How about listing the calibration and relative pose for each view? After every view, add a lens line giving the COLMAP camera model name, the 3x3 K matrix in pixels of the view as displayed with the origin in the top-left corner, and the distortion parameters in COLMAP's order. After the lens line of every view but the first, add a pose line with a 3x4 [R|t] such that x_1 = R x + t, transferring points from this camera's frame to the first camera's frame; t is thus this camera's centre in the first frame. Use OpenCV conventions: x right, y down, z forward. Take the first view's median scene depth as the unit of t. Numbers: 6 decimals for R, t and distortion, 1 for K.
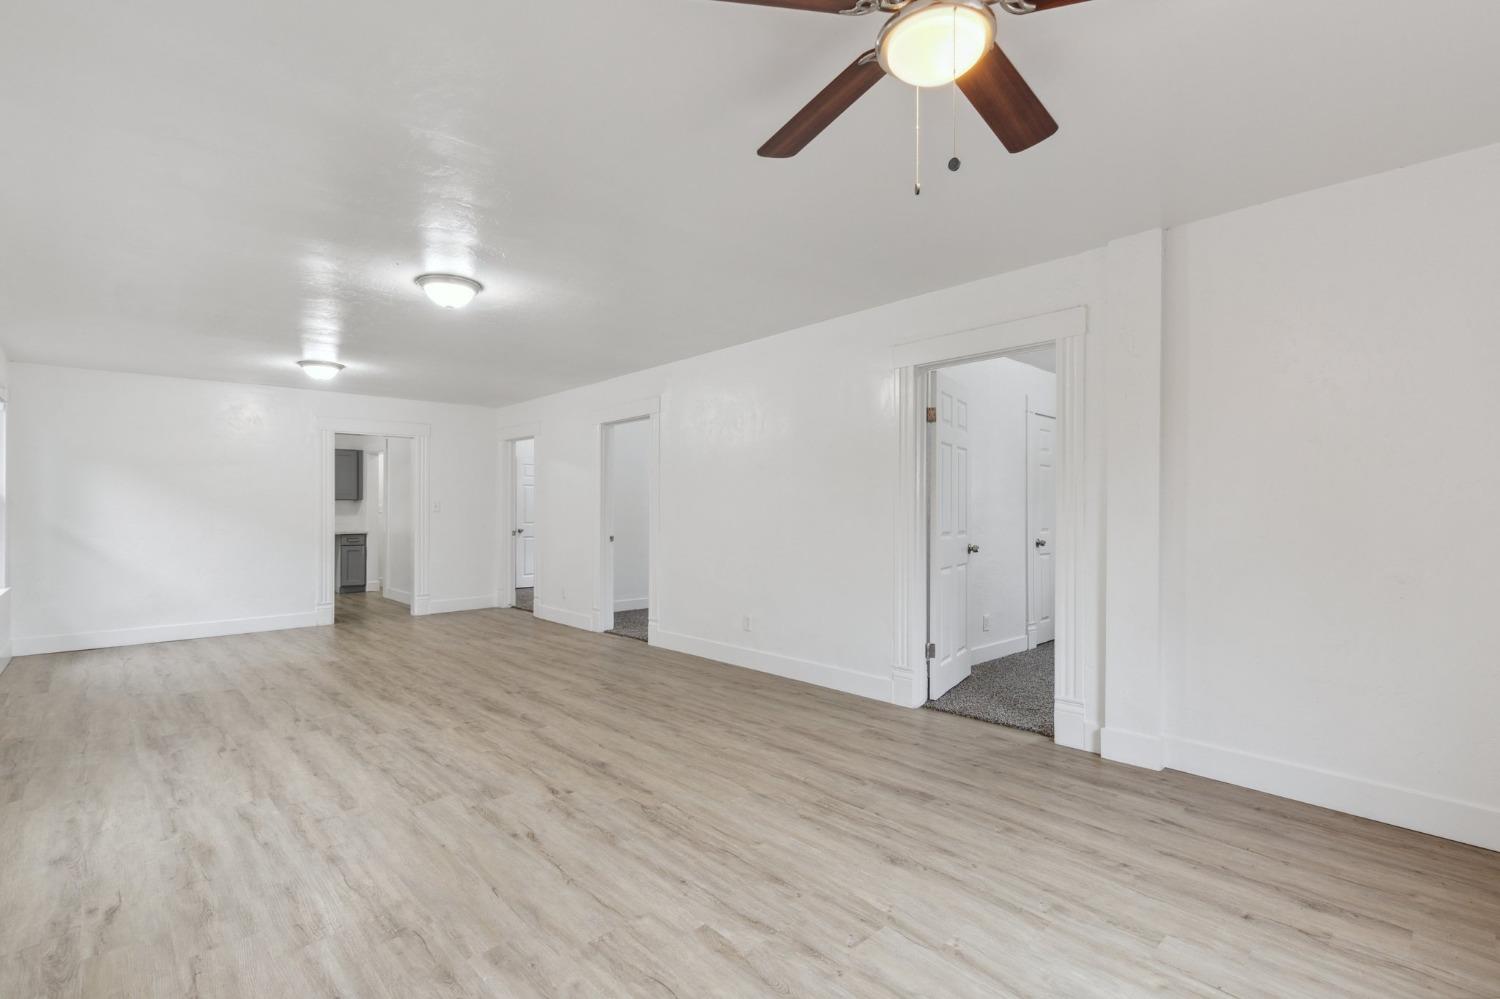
lens RADIAL K [[682.1, 0, 767.3], [0, 682.1, 507.6], [0, 0, 1]] dist [0.003226, 0.000050]
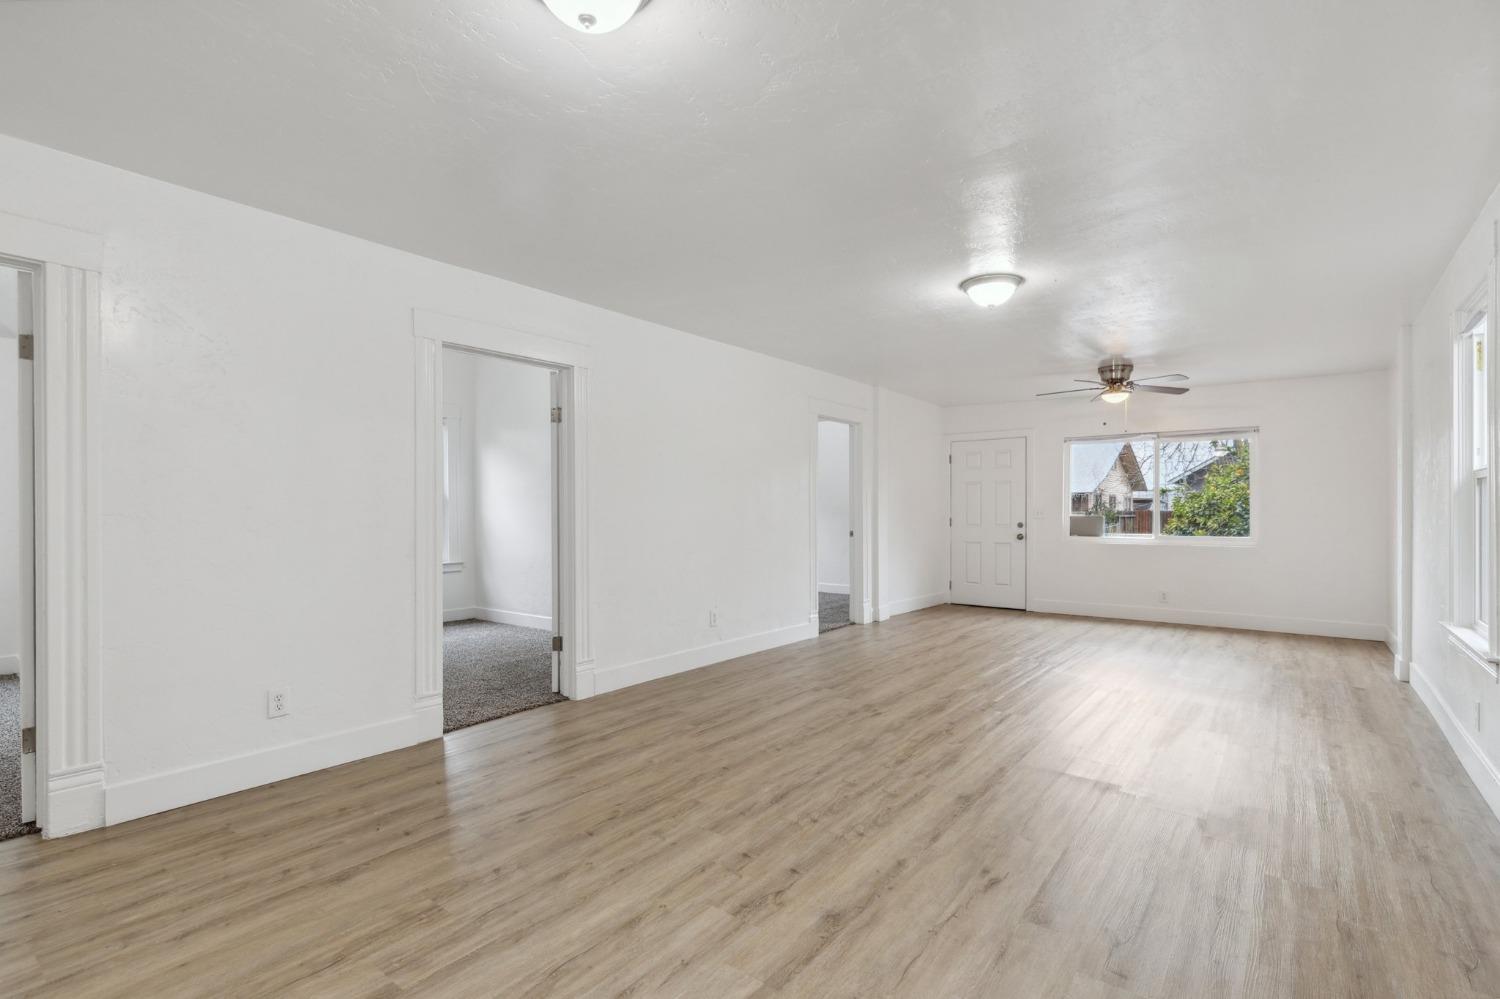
lens RADIAL K [[694.6, 0, 731.8], [0, 694.6, 507.7], [0, 0, 1]] dist [0.003934, 0.000331]
pose [[-0.113566, 0.005447, 0.993516, -1.643340], [-0.004177, 0.999974, -0.005960, 0.016360], [-0.993522, -0.004827, -0.113540, 1.701591]]
